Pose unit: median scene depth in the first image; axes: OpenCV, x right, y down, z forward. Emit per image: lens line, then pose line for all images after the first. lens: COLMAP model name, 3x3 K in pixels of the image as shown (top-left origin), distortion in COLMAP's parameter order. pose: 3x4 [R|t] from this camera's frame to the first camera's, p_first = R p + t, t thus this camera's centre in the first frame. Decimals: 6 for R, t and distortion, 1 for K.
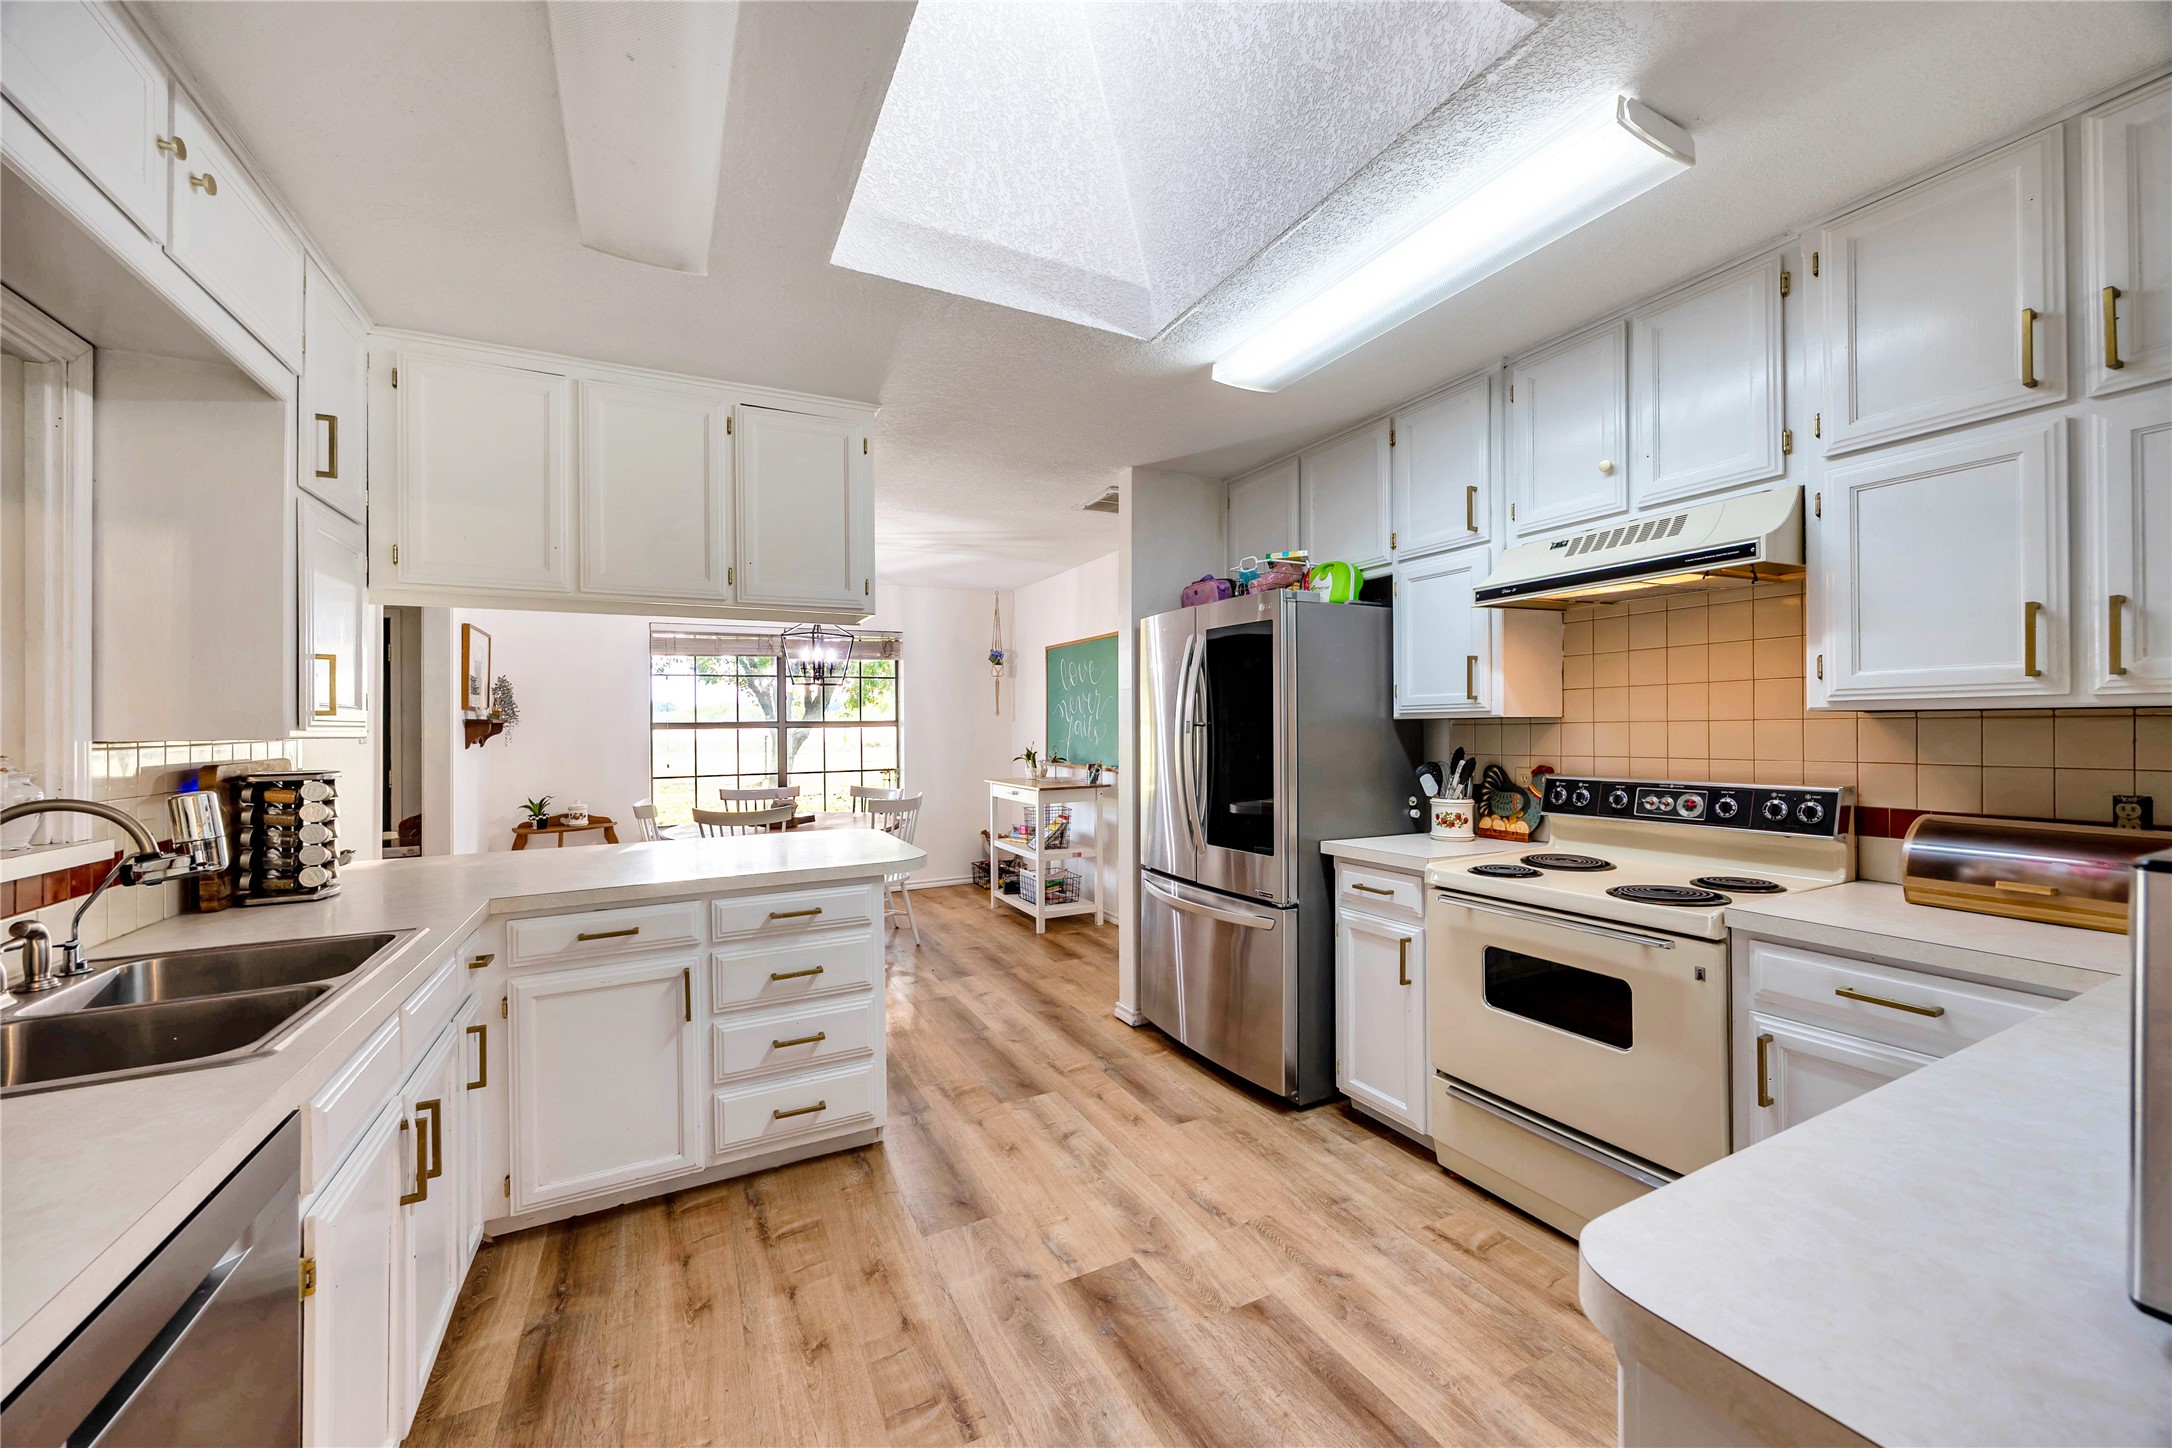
lens RADIAL K [[828.6, 0, 1087.4], [0, 828.6, 711.5], [0, 0, 1]] dist [-0.005383, 0.000508]
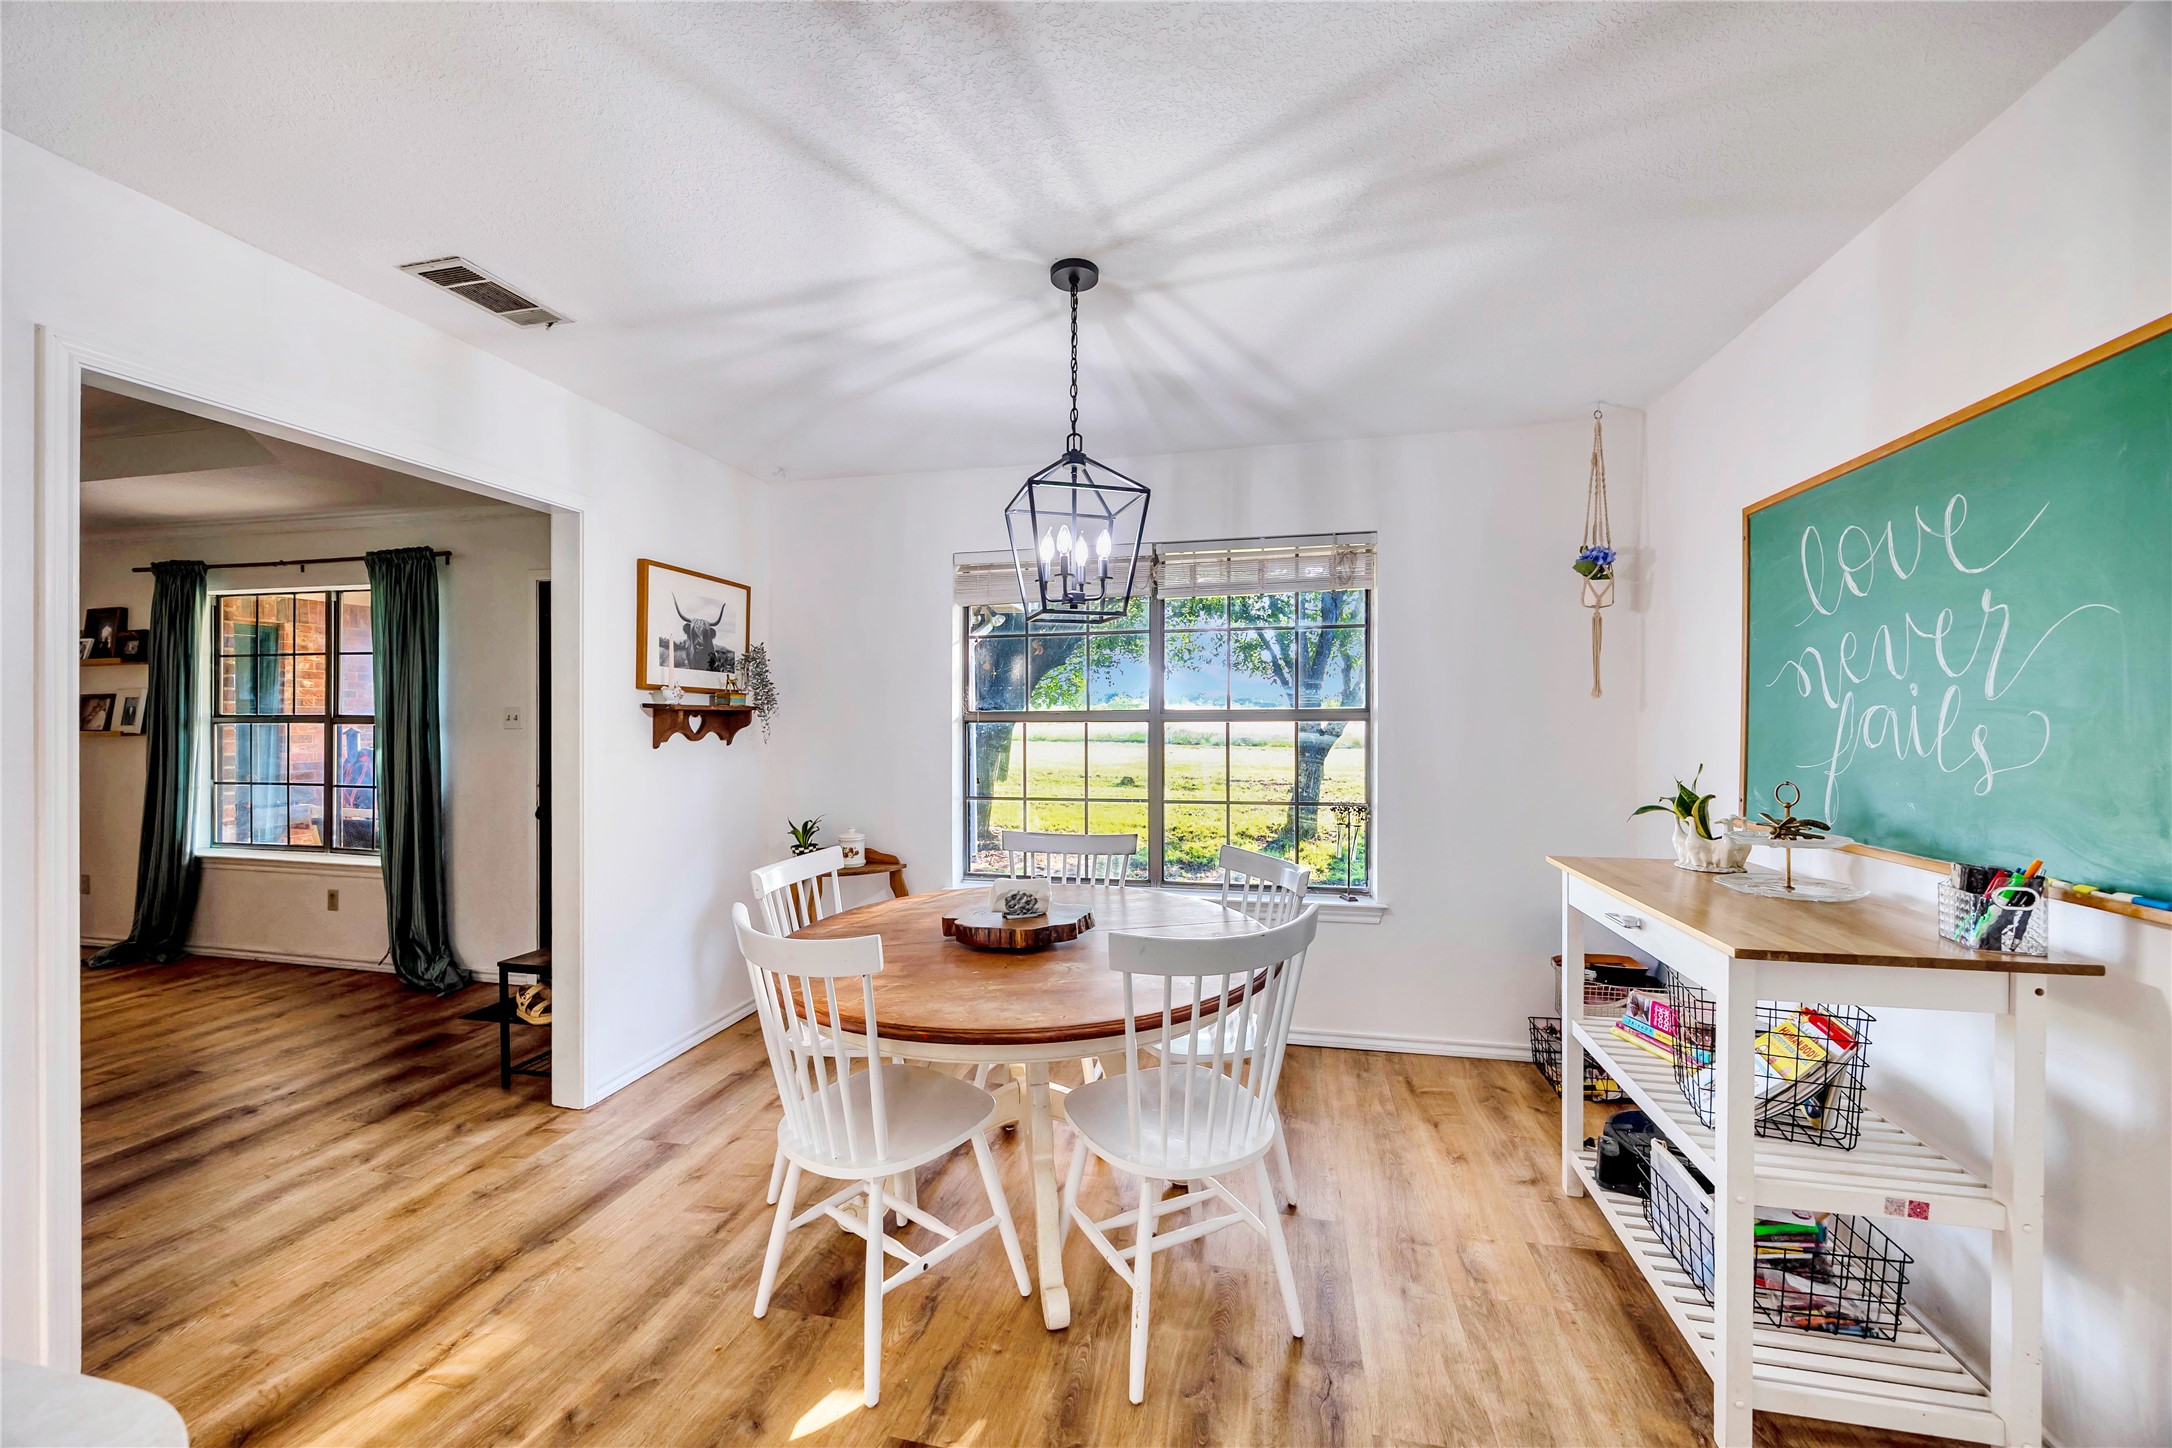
lens RADIAL K [[828.6, 0, 1096.0], [0, 828.6, 710.0], [0, 0, 1]] dist [-0.005383, 0.000508]
pose [[0.773182, 0.000384, -0.634184, -0.044468], [0.000864, 0.999998, 0.001659, 0.012420], [0.634184, -0.001831, 0.773180, 0.597684]]
